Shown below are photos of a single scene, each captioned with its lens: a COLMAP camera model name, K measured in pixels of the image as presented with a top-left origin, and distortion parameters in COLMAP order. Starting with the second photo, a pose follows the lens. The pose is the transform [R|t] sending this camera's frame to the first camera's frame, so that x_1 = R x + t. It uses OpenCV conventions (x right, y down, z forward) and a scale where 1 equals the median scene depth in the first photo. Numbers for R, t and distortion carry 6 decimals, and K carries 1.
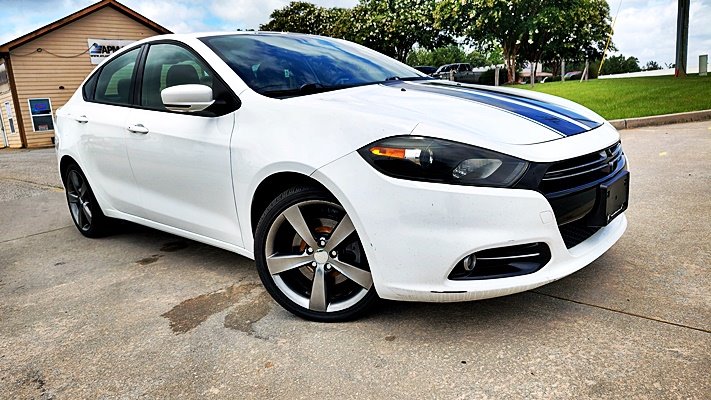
lens RADIAL K [[489.3, 0, 348.5], [0, 489.3, 203.7], [0, 0, 1]] dist [-0.000228, -0.001966]
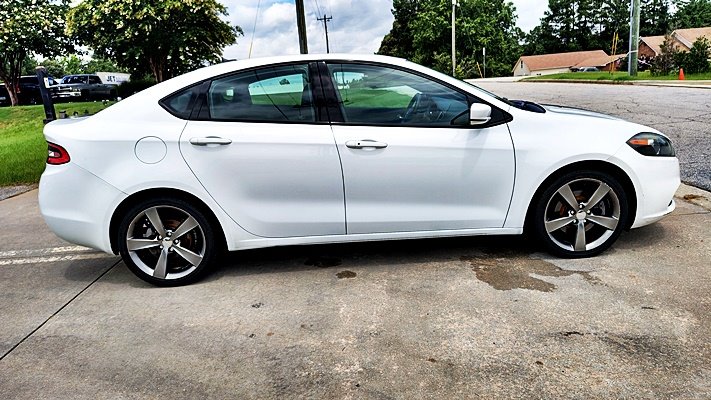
lens RADIAL K [[487.8, 0, 355.5], [0, 487.8, 200.0], [0, 0, 1]] dist [0.001941, -0.002884]
pose [[0.687828, -0.136937, 0.712840, -1.479873], [0.160528, 0.986425, 0.034597, -0.095060], [-0.707901, 0.090634, 0.700473, 0.384172]]
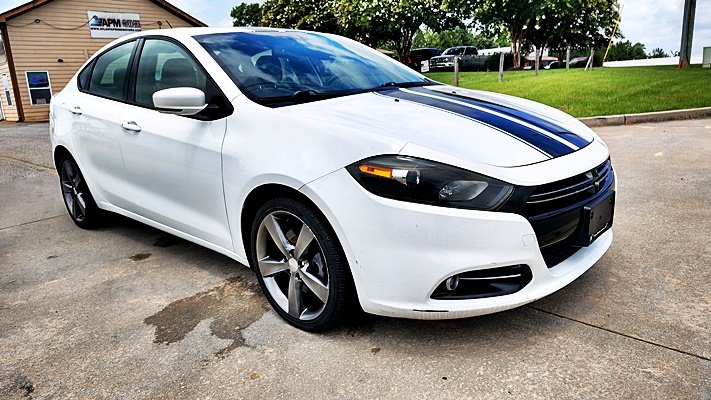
lens RADIAL K [[490.7, 0, 360.8], [0, 490.7, 199.9], [0, 0, 1]] dist [-0.002949, 0.000392]
pose [[0.999564, 0.022326, 0.019333, 0.023448], [-0.022971, 0.999164, 0.033814, -0.059824], [-0.018562, -0.034243, 0.999241, -0.008972]]
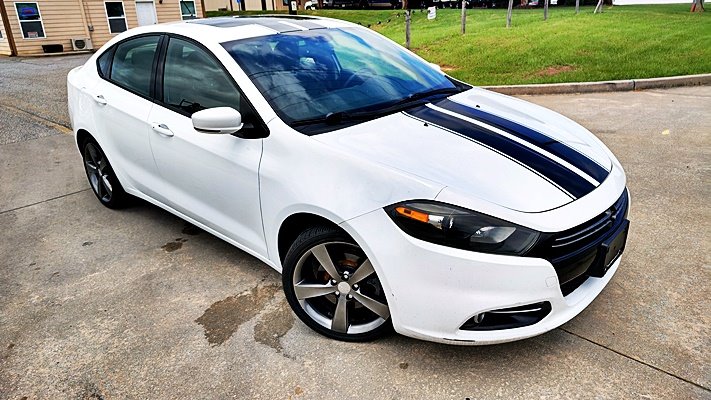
lens RADIAL K [[487.8, 0, 355.5], [0, 487.8, 200.0], [0, 0, 1]] dist [0.001941, -0.002884]
pose [[0.999118, 0.034879, 0.023395, -0.055980], [-0.038380, 0.984452, 0.171409, -0.245630], [-0.017052, -0.172155, 0.984922, -0.044864]]
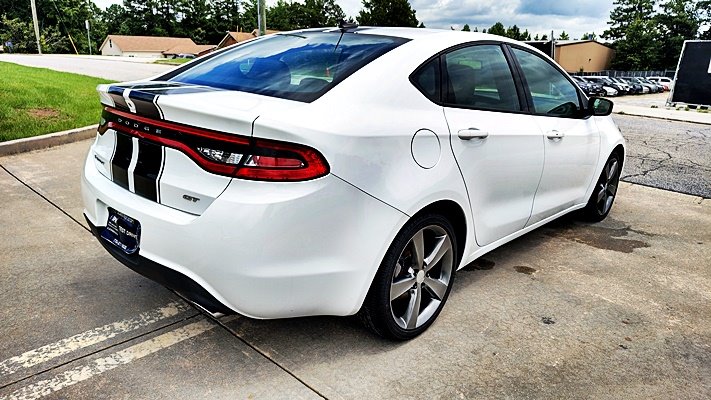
lens RADIAL K [[487.8, 0, 355.5], [0, 487.8, 200.0], [0, 0, 1]] dist [0.001941, -0.002884]
pose [[-0.025994, -0.201372, 0.979170, -1.800455], [0.174727, 0.963508, 0.202789, -0.376792], [-0.984274, 0.176359, 0.010139, 1.778226]]
